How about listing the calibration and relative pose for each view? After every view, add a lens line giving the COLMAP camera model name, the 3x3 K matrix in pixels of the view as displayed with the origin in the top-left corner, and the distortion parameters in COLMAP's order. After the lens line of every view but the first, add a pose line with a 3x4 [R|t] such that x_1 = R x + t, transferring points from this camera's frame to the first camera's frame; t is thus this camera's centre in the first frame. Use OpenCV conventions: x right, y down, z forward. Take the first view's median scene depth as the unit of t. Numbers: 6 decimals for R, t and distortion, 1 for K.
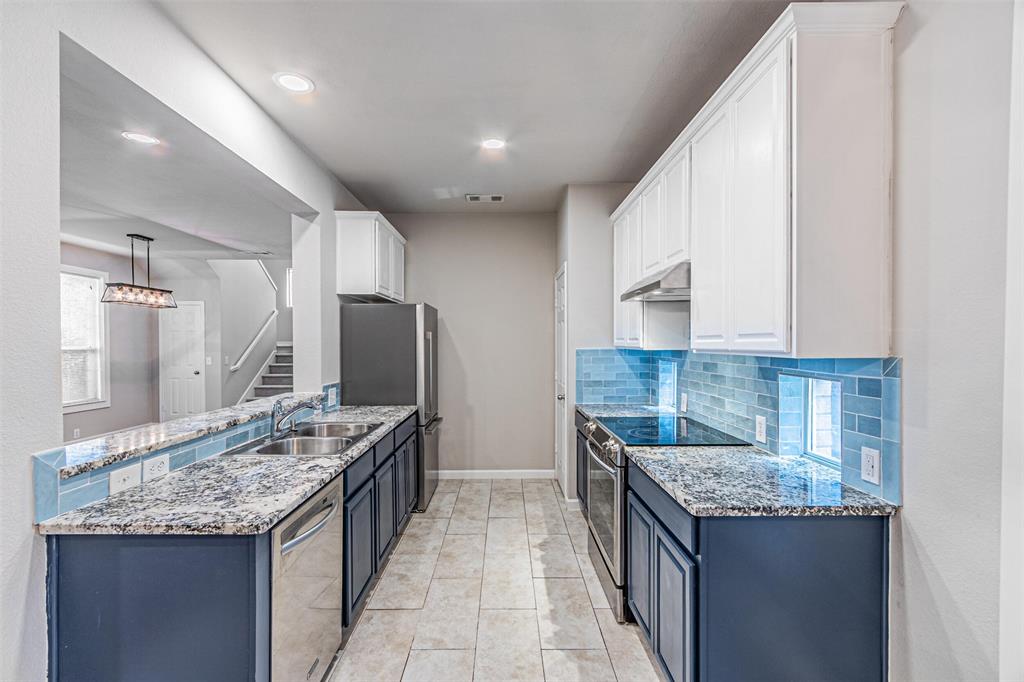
lens RADIAL K [[441.7, 0, 507.0], [0, 441.7, 347.3], [0, 0, 1]] dist [0.002852, 0.000065]
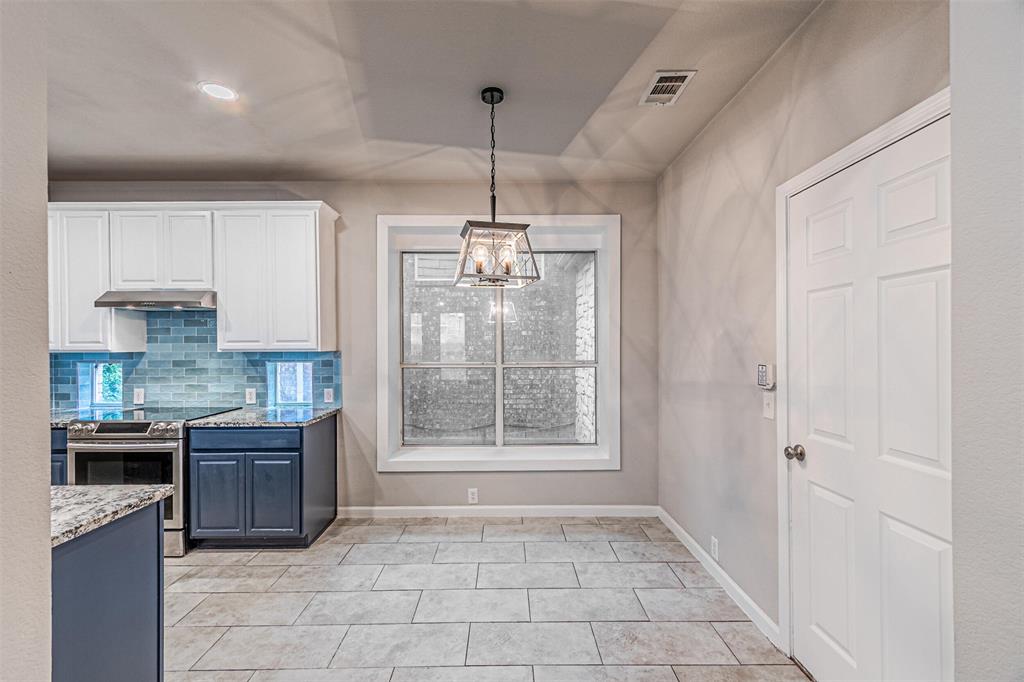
lens RADIAL K [[441.7, 0, 507.0], [0, 441.7, 347.3], [0, 0, 1]] dist [0.002852, 0.000065]
pose [[0.000560, -0.005511, 0.999985, -1.096432], [0.015668, 0.999862, 0.005501, 0.003931], [-0.999877, 0.015665, 0.000646, 0.016087]]
